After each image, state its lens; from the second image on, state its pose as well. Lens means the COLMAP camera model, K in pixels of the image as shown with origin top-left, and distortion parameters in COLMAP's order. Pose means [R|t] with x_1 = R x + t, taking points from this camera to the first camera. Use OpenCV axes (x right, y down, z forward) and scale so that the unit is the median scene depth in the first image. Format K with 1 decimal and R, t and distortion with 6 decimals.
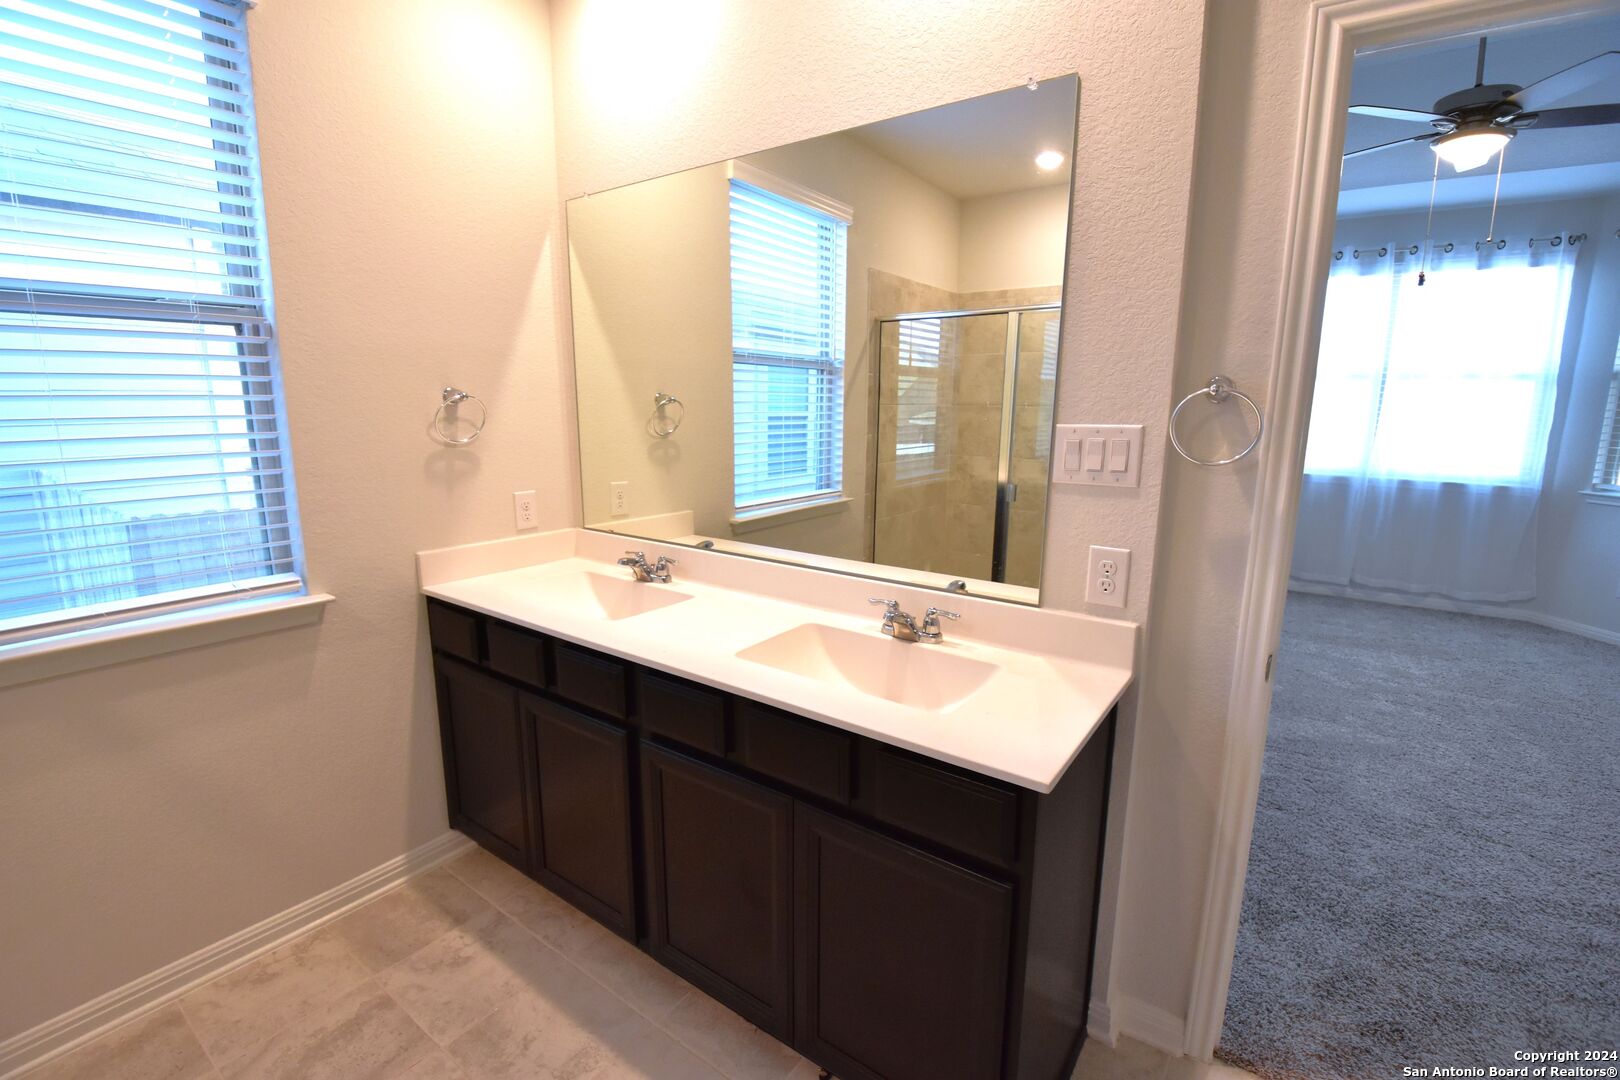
lens RADIAL K [[713.0, 0, 810.0], [0, 713.0, 540.0], [0, 0, 1]] dist [-0.006906, -0.012327]
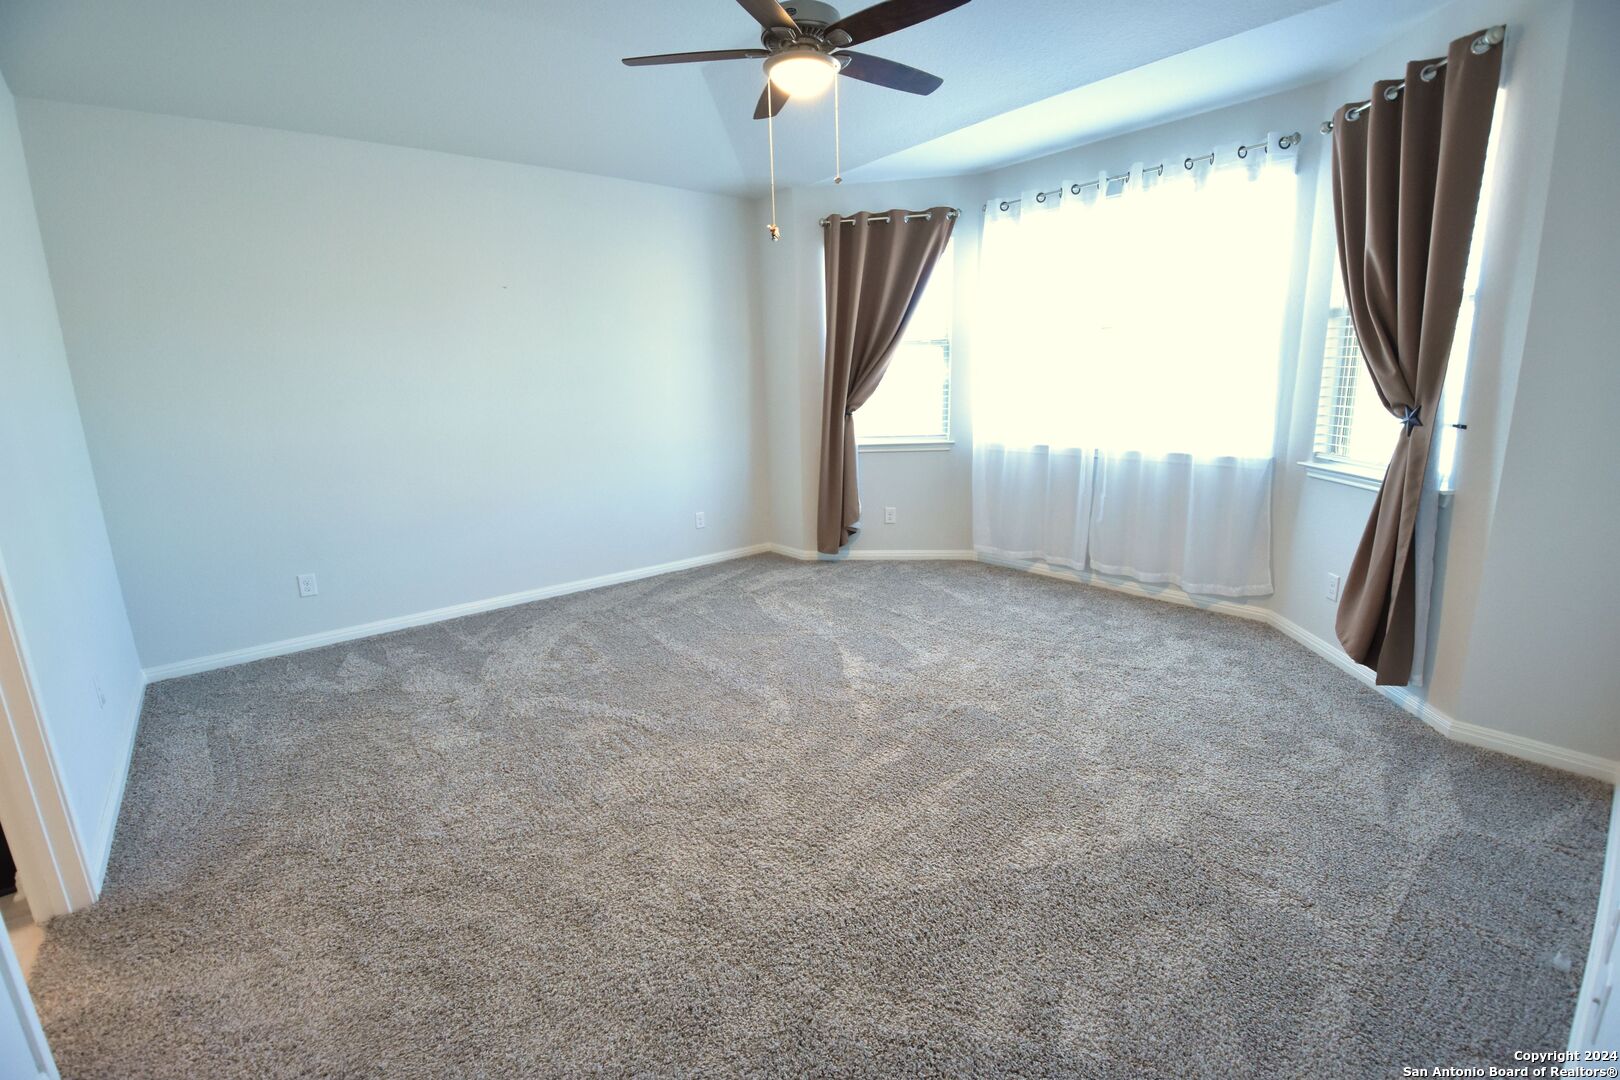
lens RADIAL K [[713.0, 0, 810.0], [0, 713.0, 540.0], [0, 0, 1]] dist [-0.006906, -0.012327]
pose [[0.969581, 0.019509, -0.243991, 0.714140], [-0.011522, 0.999351, 0.034118, -0.001919], [0.244498, -0.030269, 0.969177, 0.065361]]
